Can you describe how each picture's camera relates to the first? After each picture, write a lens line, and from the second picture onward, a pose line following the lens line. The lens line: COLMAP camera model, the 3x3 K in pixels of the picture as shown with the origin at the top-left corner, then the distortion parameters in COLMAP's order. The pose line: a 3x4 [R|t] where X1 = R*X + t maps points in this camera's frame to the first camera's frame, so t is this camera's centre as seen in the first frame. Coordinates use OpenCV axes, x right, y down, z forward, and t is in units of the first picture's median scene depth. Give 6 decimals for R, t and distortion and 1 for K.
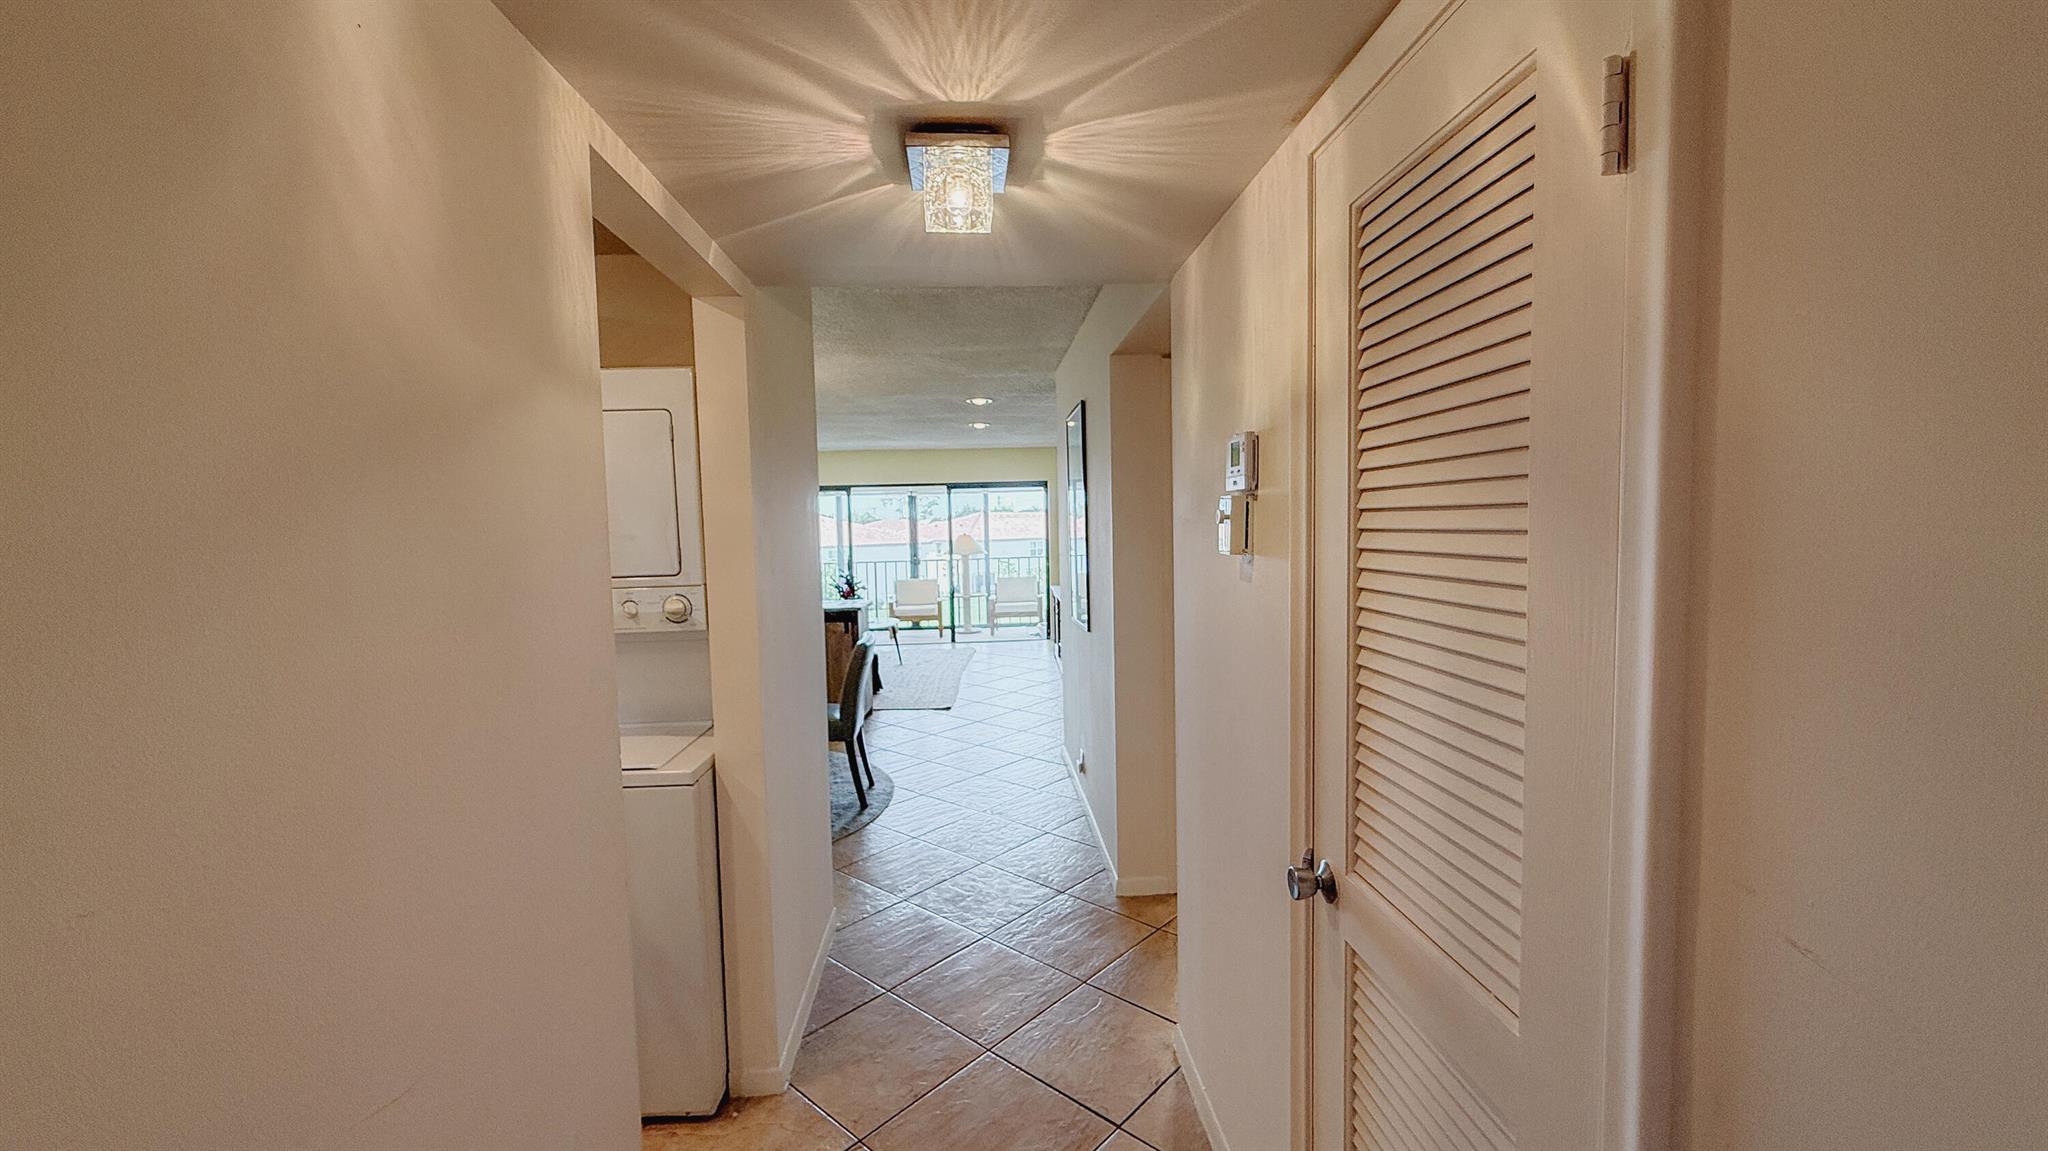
lens RADIAL K [[820.9, 0, 1023.9], [0, 820.9, 577.7], [0, 0, 1]] dist [-0.003311, 0.000760]
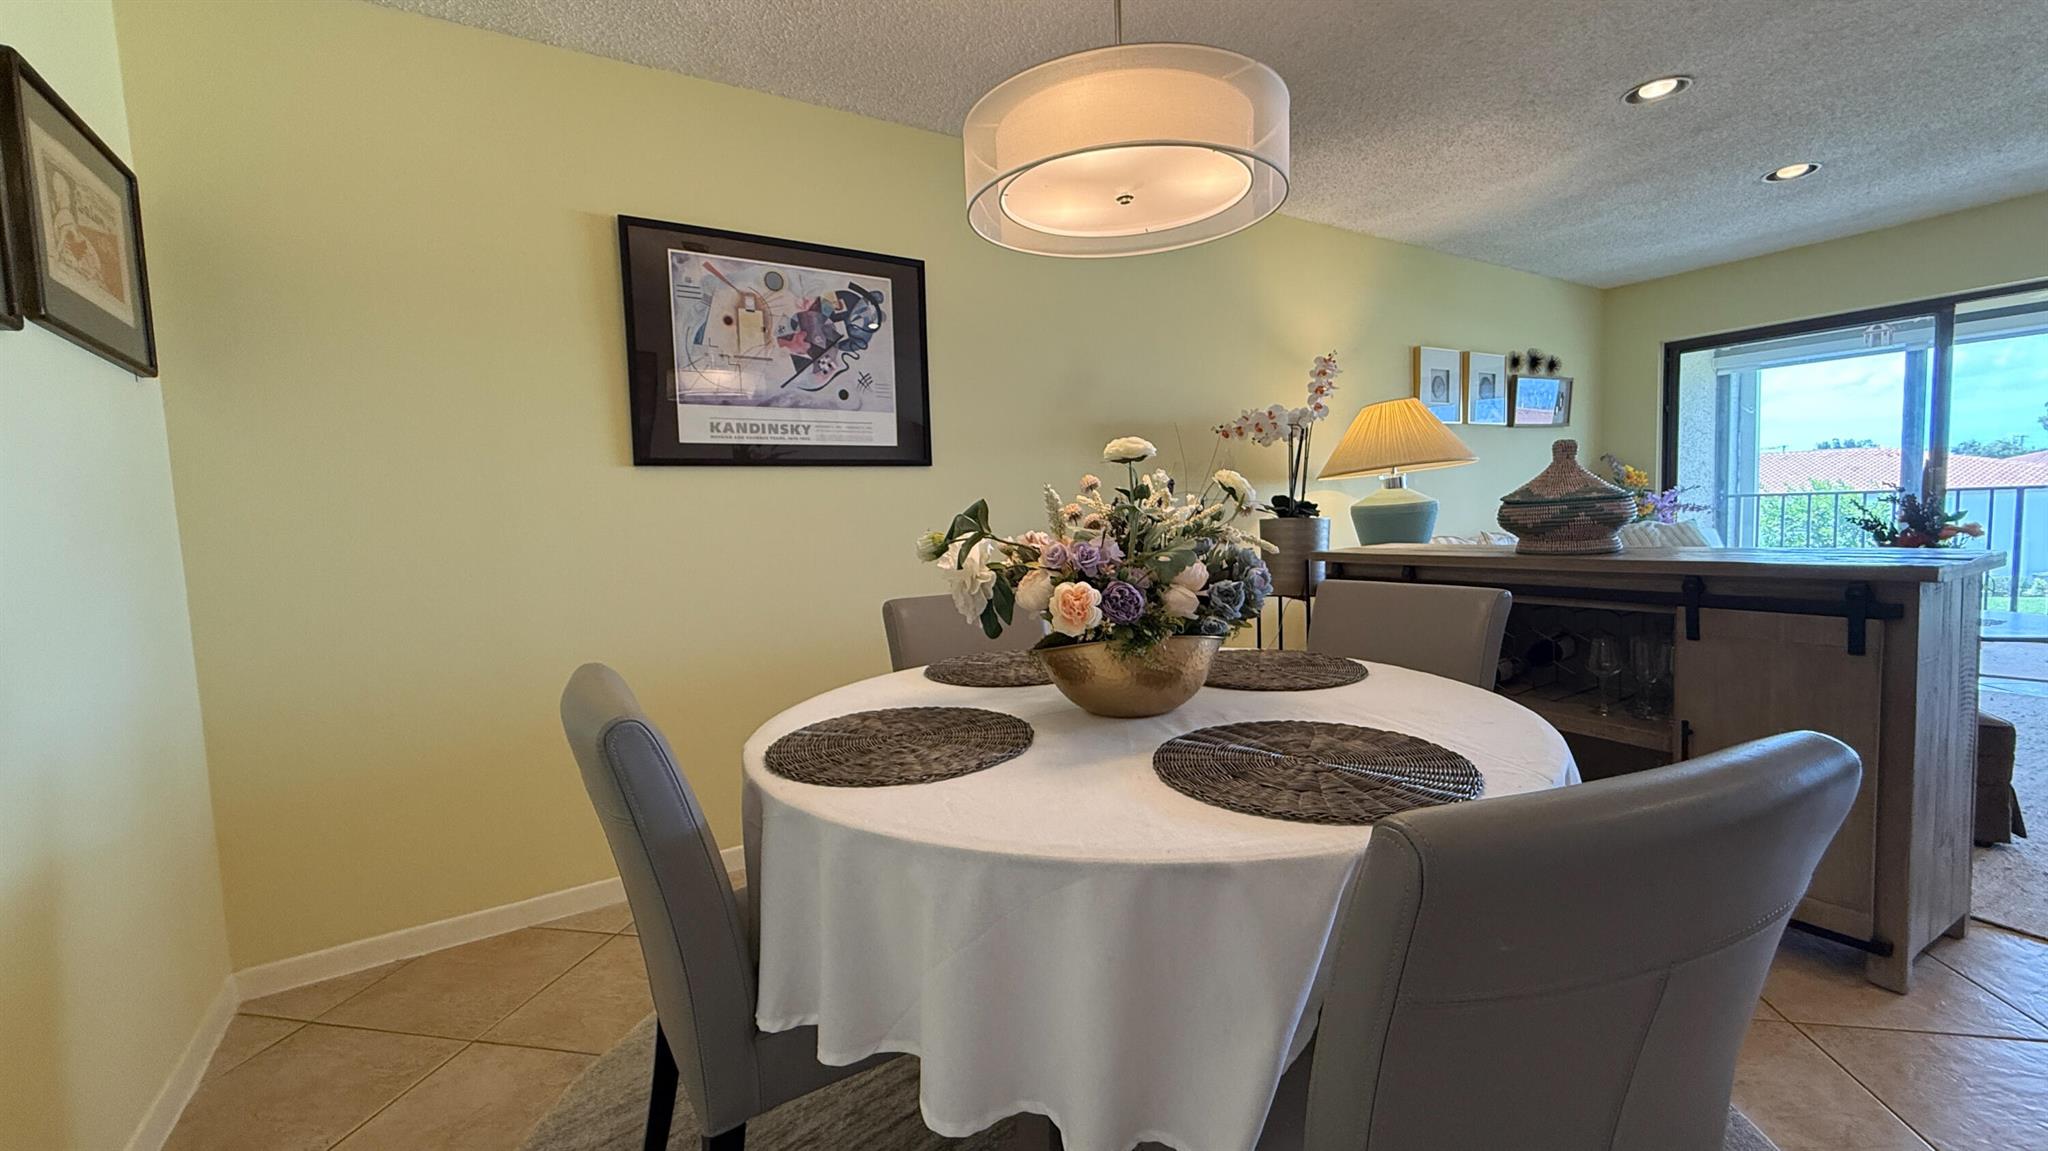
lens RADIAL K [[820.9, 0, 1016.7], [0, 820.9, 577.8], [0, 0, 1]] dist [-0.003311, 0.000760]
pose [[0.487450, 0.073832, -0.870024, -0.081349], [-0.024764, 0.997187, 0.070749, 0.020678], [0.872800, -0.012942, 0.487907, 0.441177]]
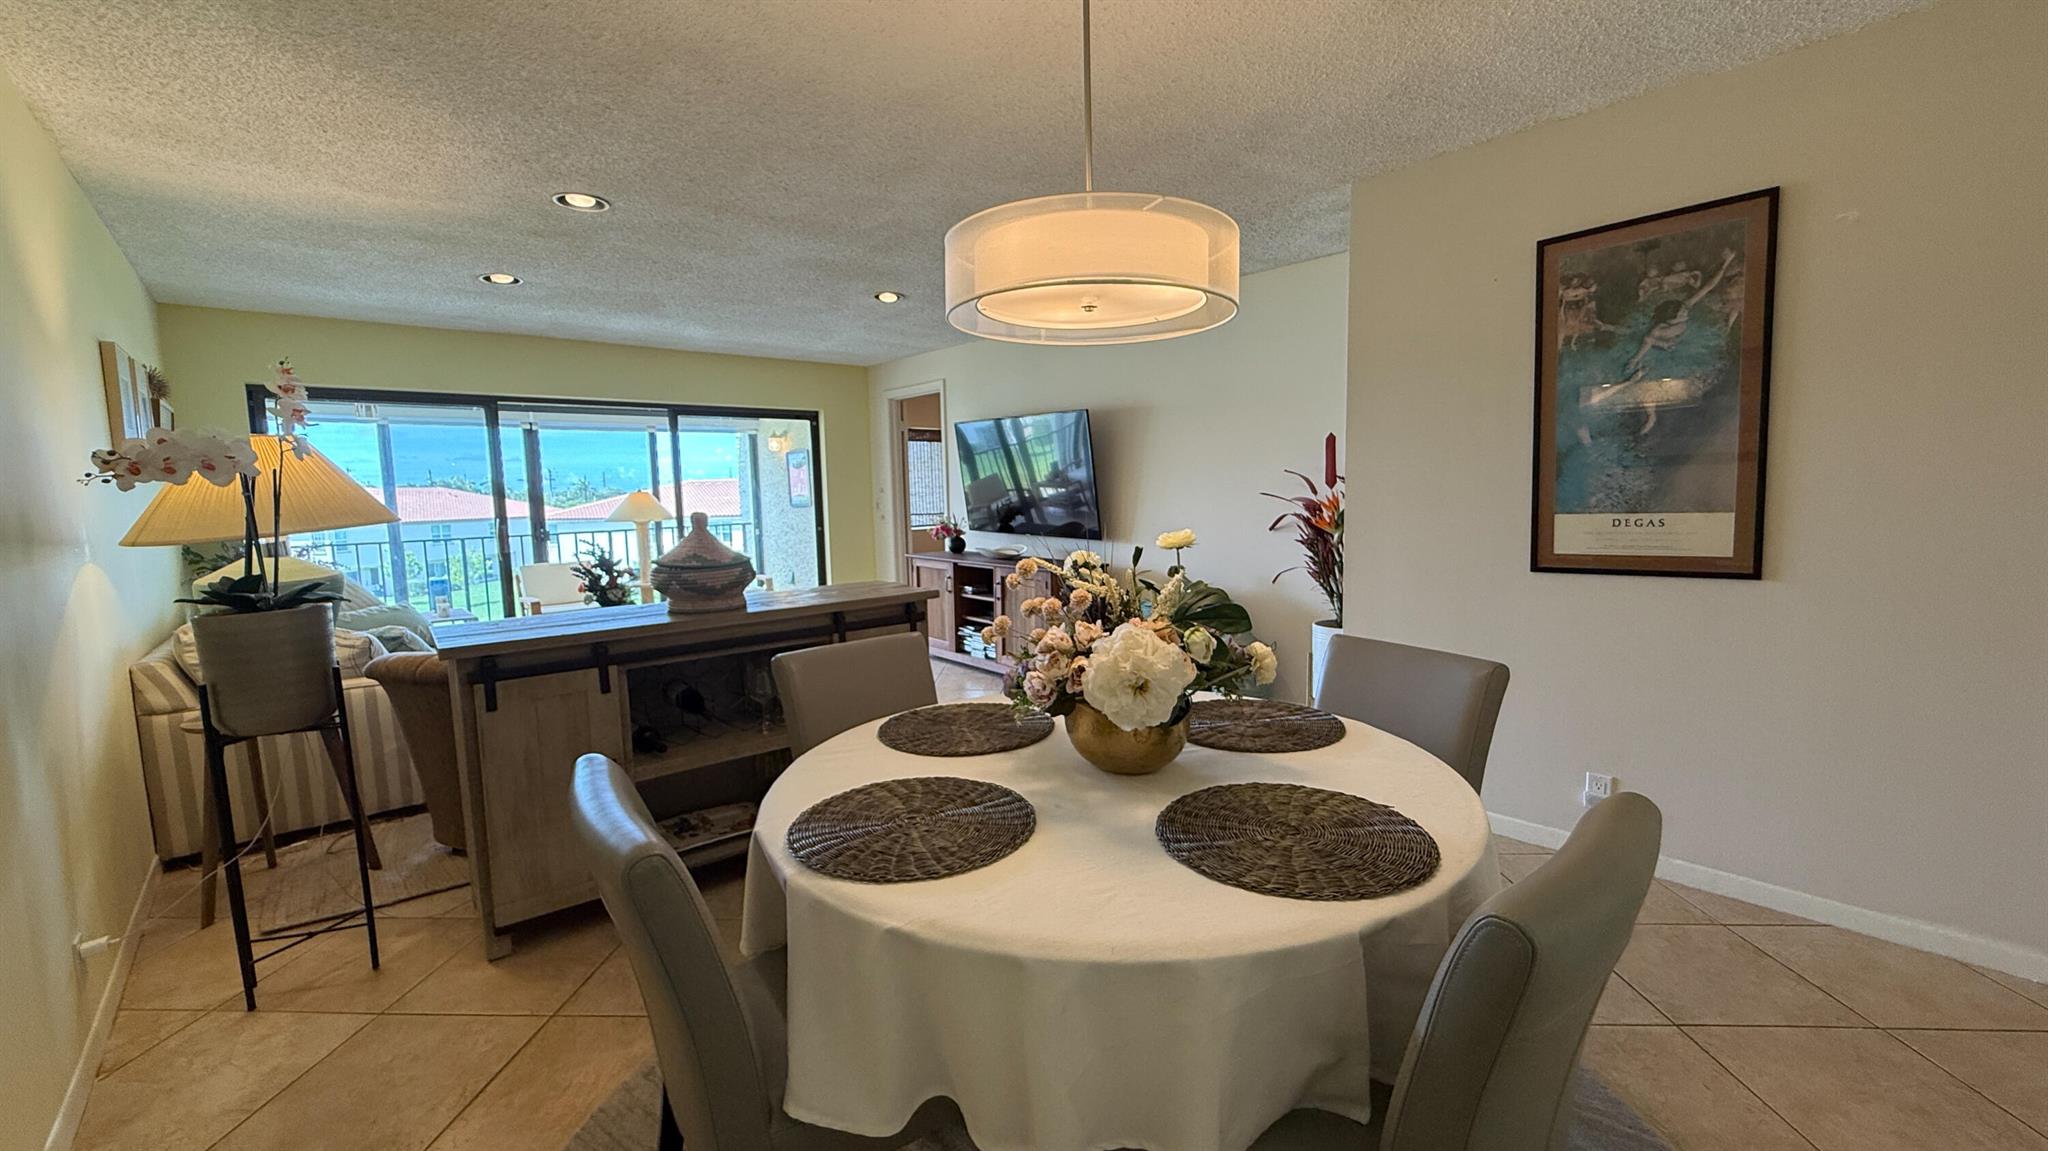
lens RADIAL K [[820.9, 0, 1025.5], [0, 820.9, 579.8], [0, 0, 1]] dist [-0.003311, 0.000760]
pose [[0.778930, -0.062764, 0.623963, -0.356473], [0.045788, 0.998015, 0.043229, 0.006653], [-0.625438, -0.005102, 0.780258, 0.408673]]
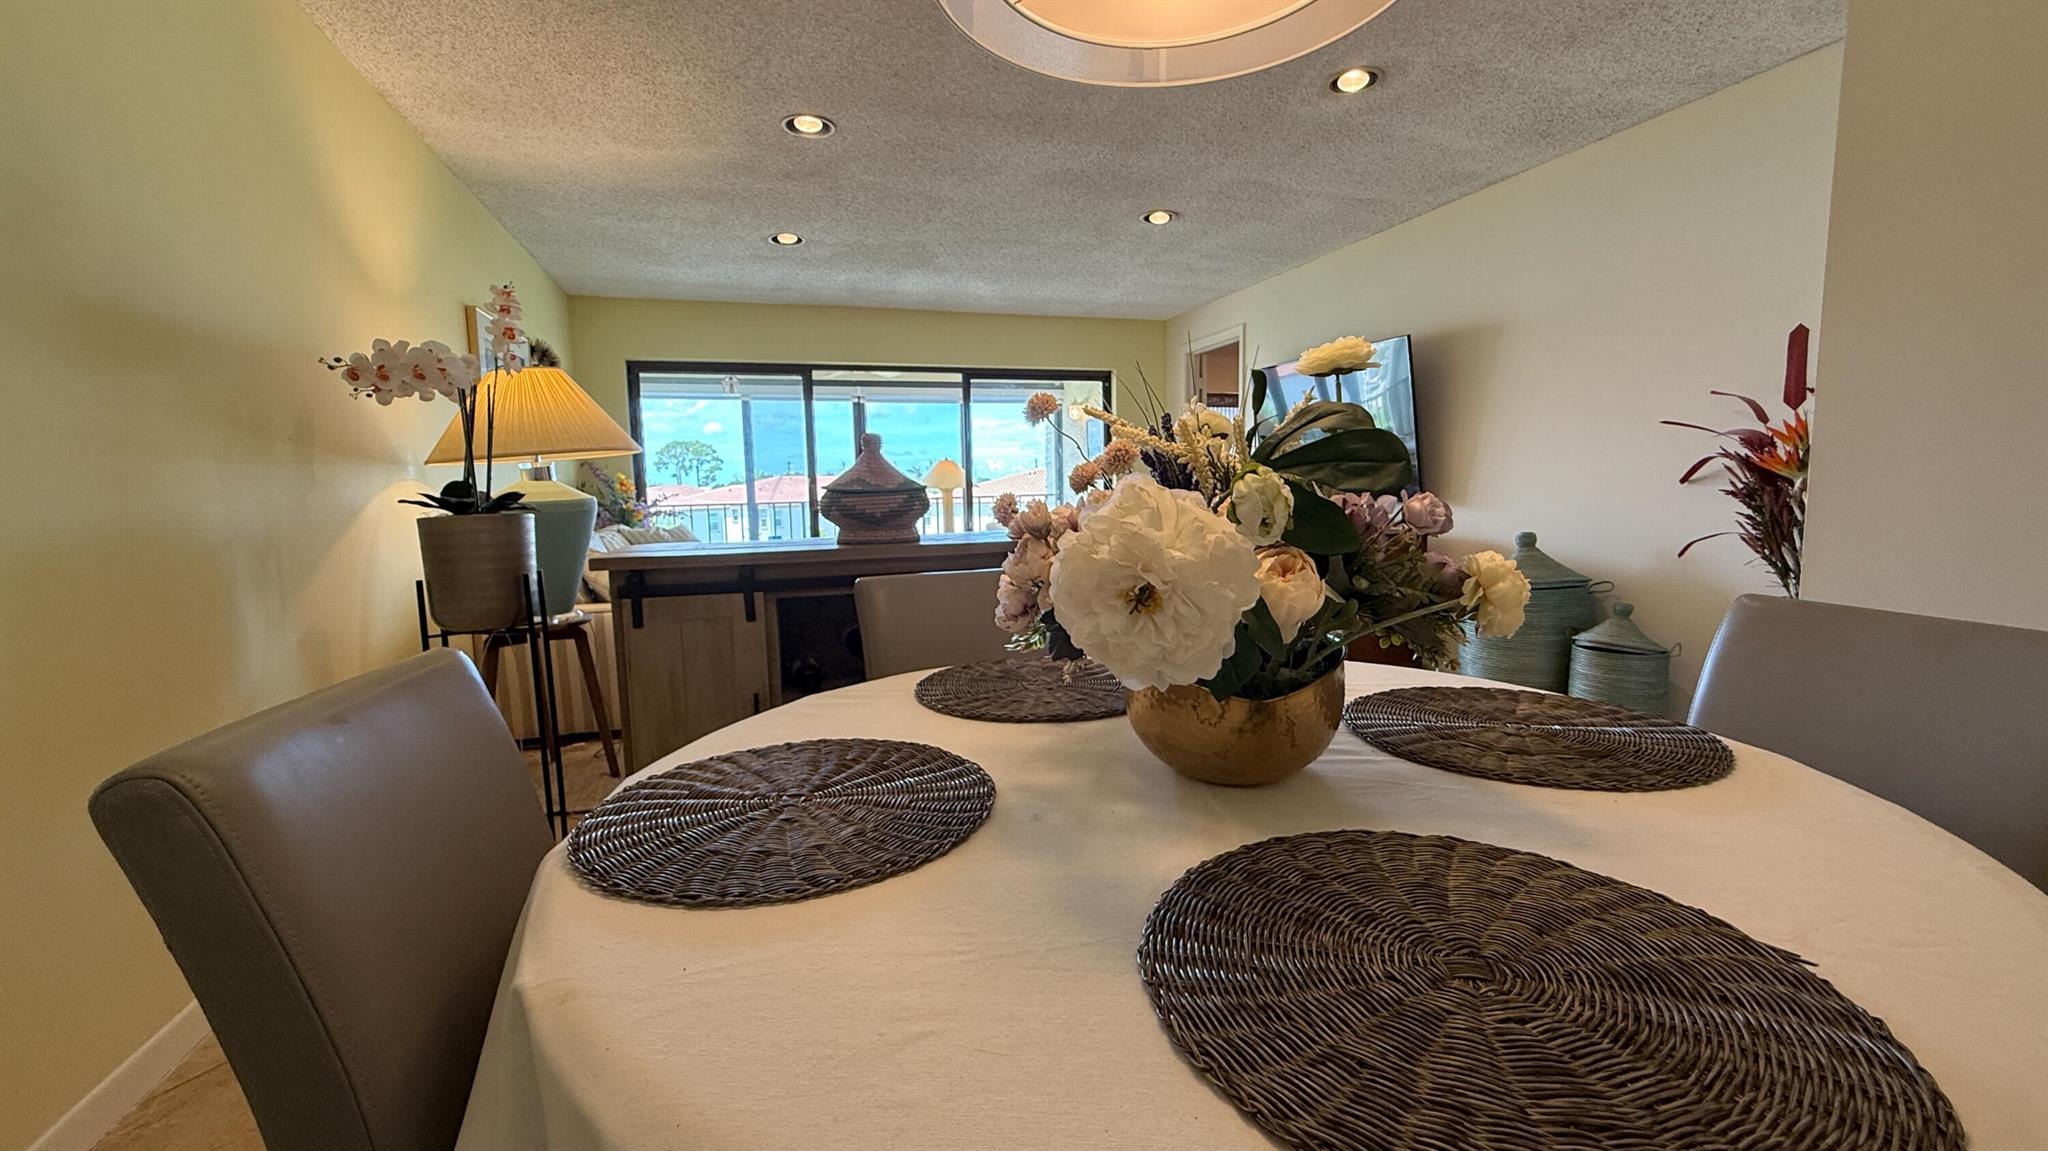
lens RADIAL K [[820.9, 0, 1021.5], [0, 820.9, 580.0], [0, 0, 1]] dist [-0.003311, 0.000760]
pose [[0.966782, -0.025949, 0.254283, -0.272564], [0.015776, 0.998994, 0.041967, 0.029927], [-0.255116, -0.036561, 0.966219, 0.446989]]
